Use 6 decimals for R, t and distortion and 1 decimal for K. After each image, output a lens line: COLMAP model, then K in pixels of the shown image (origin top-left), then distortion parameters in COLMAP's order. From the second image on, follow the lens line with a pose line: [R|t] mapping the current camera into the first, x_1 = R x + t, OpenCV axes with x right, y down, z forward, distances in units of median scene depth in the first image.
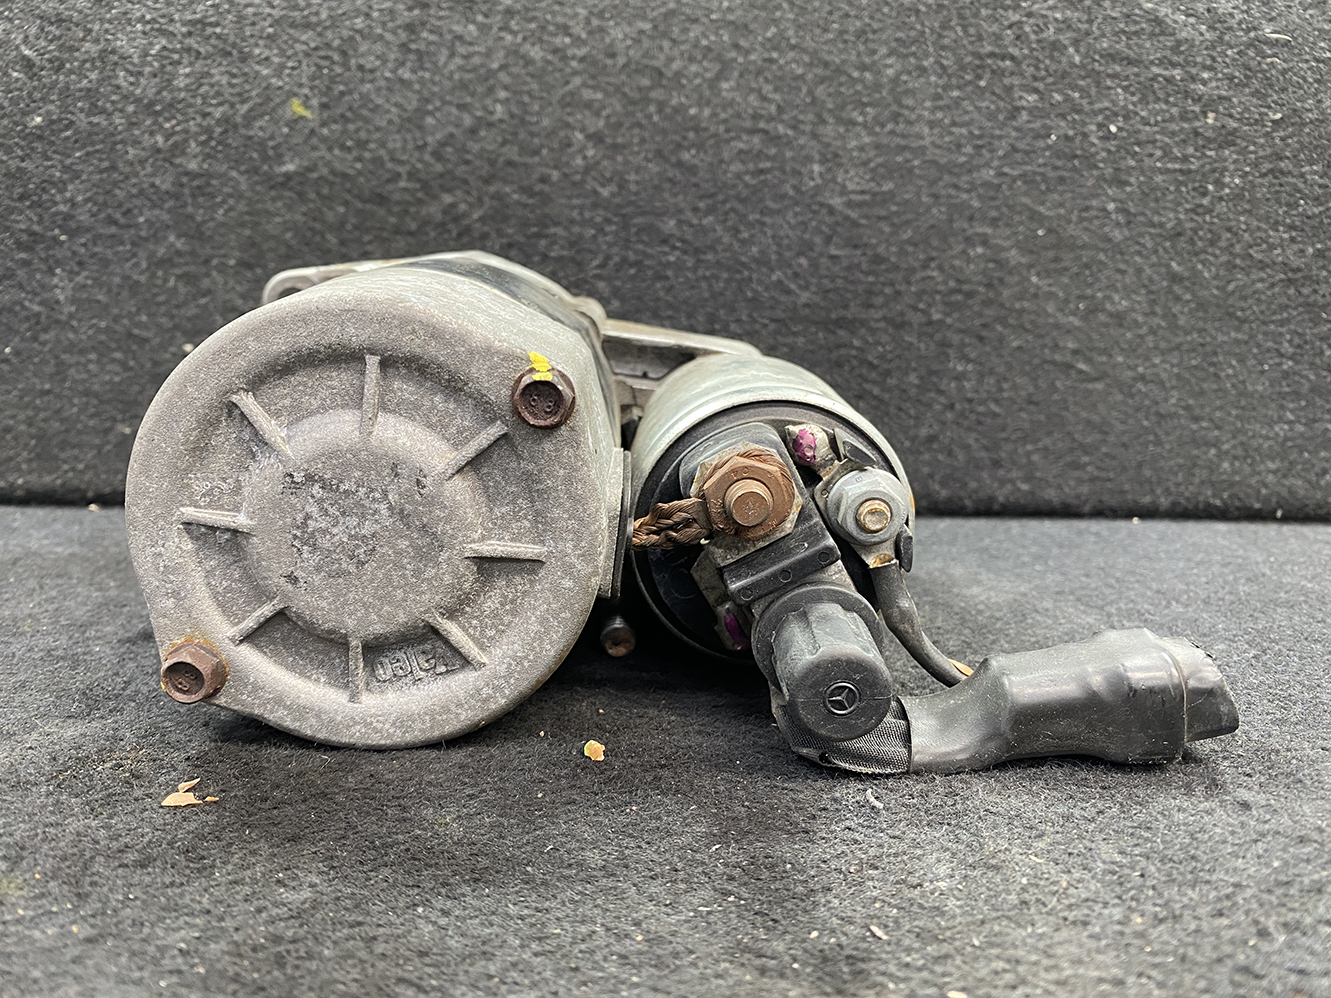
lens RADIAL K [[1018.2, 0, 670.5], [0, 1018.2, 496.3], [0, 0, 1]] dist [-0.008173, 0.010344]
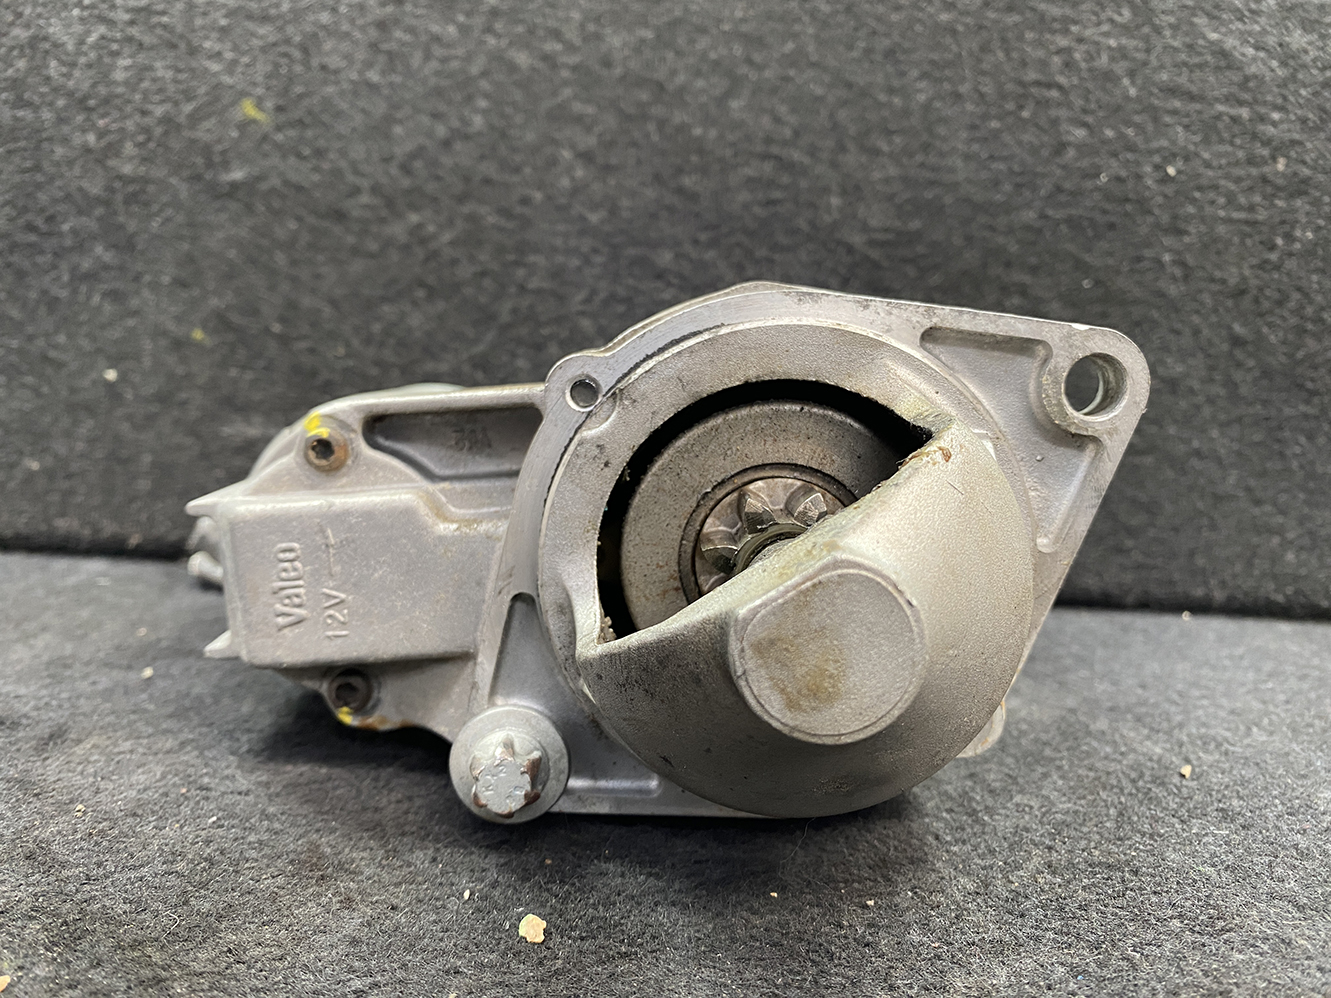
lens RADIAL K [[966.6, 0, 662.5], [0, 966.6, 501.3], [0, 0, 1]] dist [0.001123, -0.002280]
pose [[0.999167, 0.040809, -0.000932, 0.005913], [-0.040816, 0.998464, -0.037469, -0.025415], [-0.000599, 0.037476, 0.999297, 0.172882]]
